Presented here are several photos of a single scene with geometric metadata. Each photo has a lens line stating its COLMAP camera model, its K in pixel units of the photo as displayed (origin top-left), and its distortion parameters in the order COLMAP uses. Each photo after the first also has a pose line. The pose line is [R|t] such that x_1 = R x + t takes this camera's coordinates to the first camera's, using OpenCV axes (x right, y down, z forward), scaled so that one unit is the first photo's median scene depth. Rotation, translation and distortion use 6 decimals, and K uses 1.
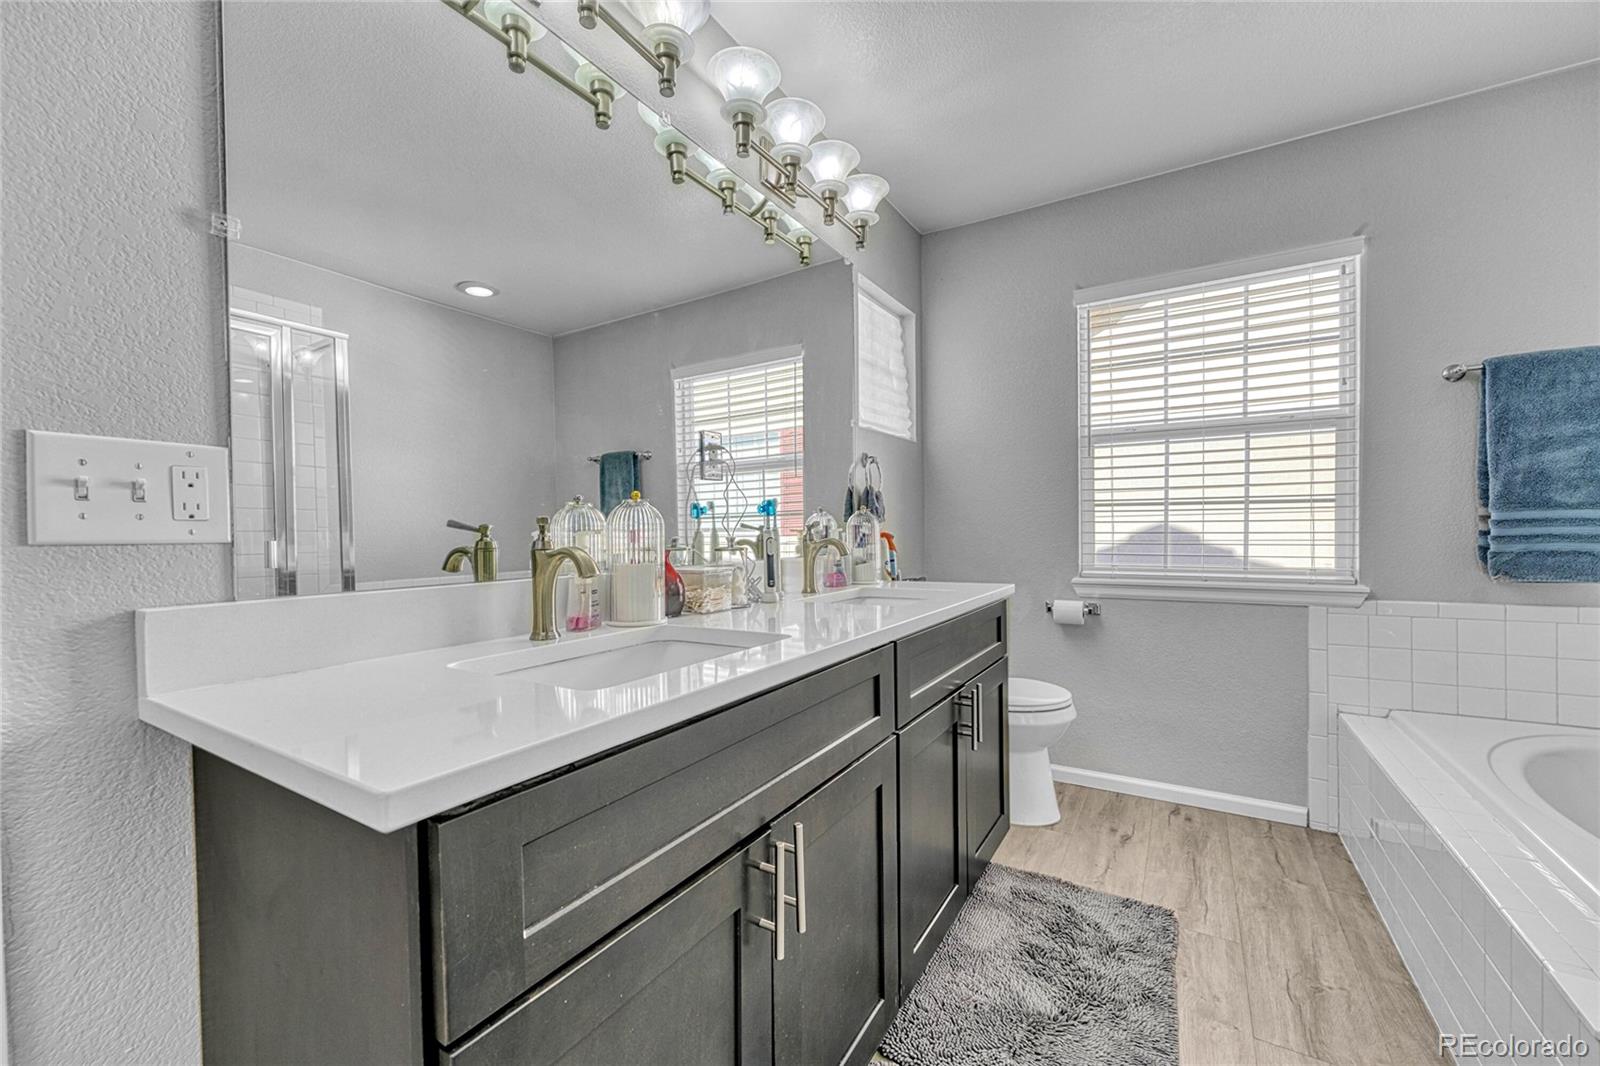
lens RADIAL K [[632.4, 0, 796.2], [0, 632.4, 540.6], [0, 0, 1]] dist [-0.002007, -0.000022]
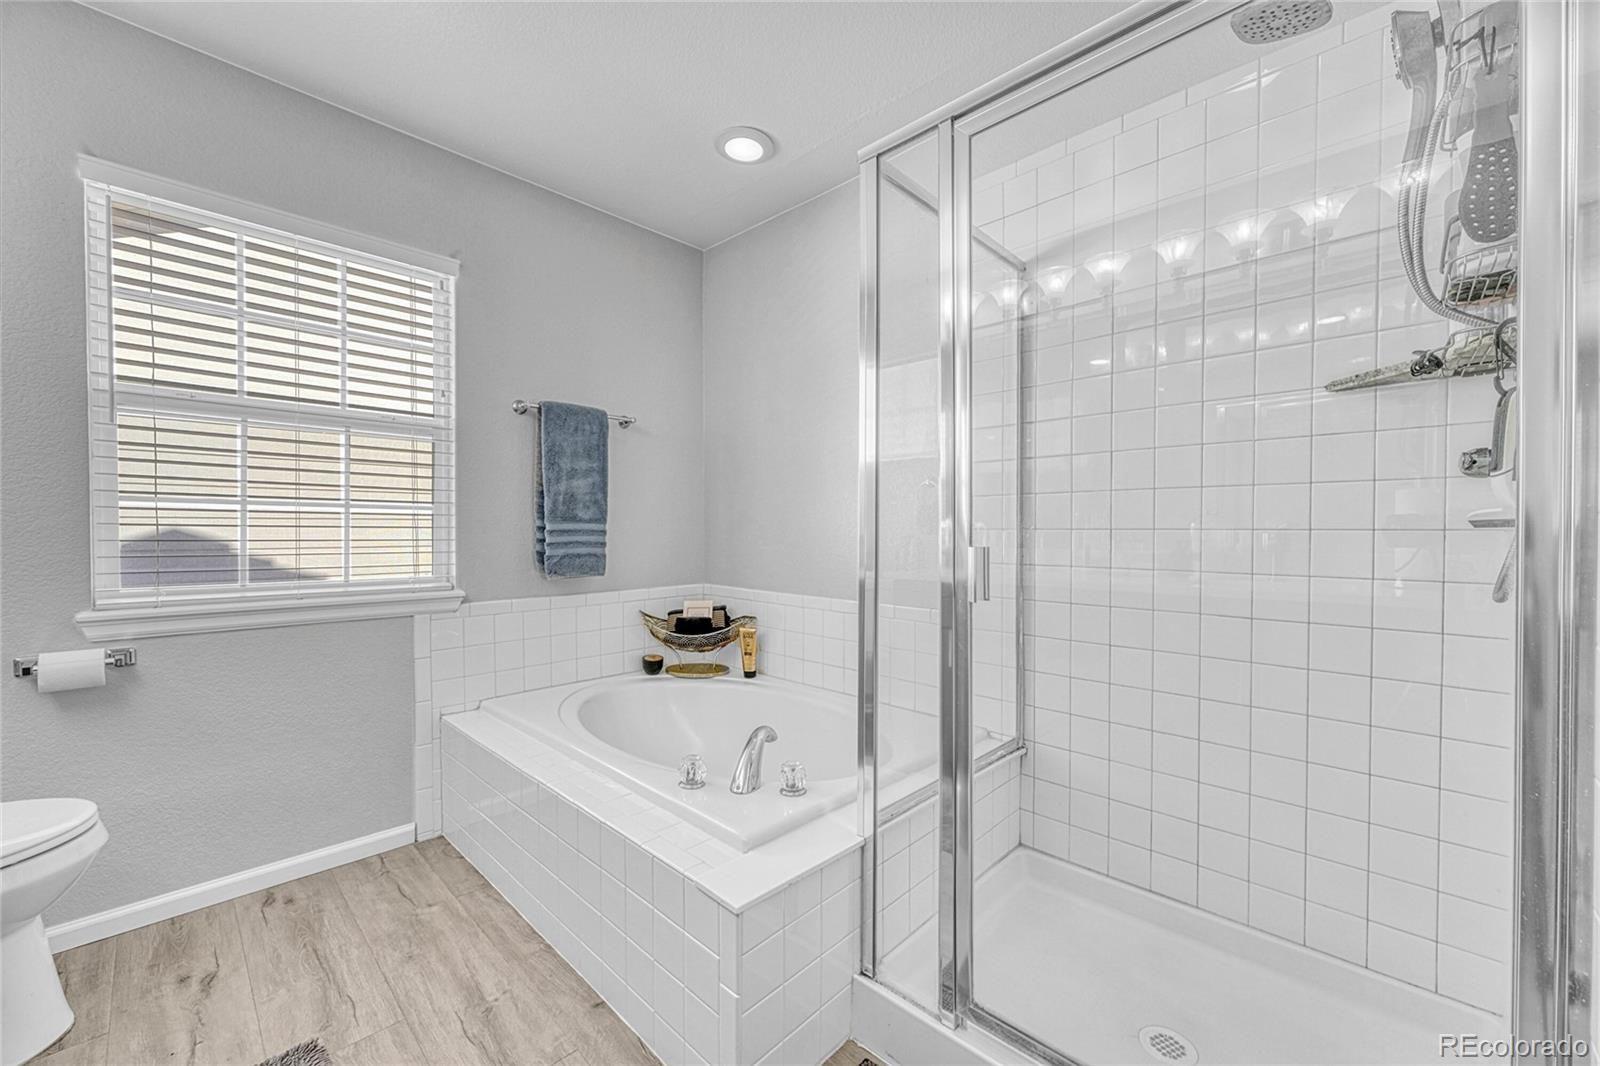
lens RADIAL K [[632.4, 0, 796.2], [0, 632.4, 540.6], [0, 0, 1]] dist [-0.002007, -0.000022]
pose [[0.222677, -0.001137, 0.974892, -0.010932], [0.011796, 0.999929, -0.001528, -0.003814], [-0.974821, 0.011840, 0.222674, 0.213174]]
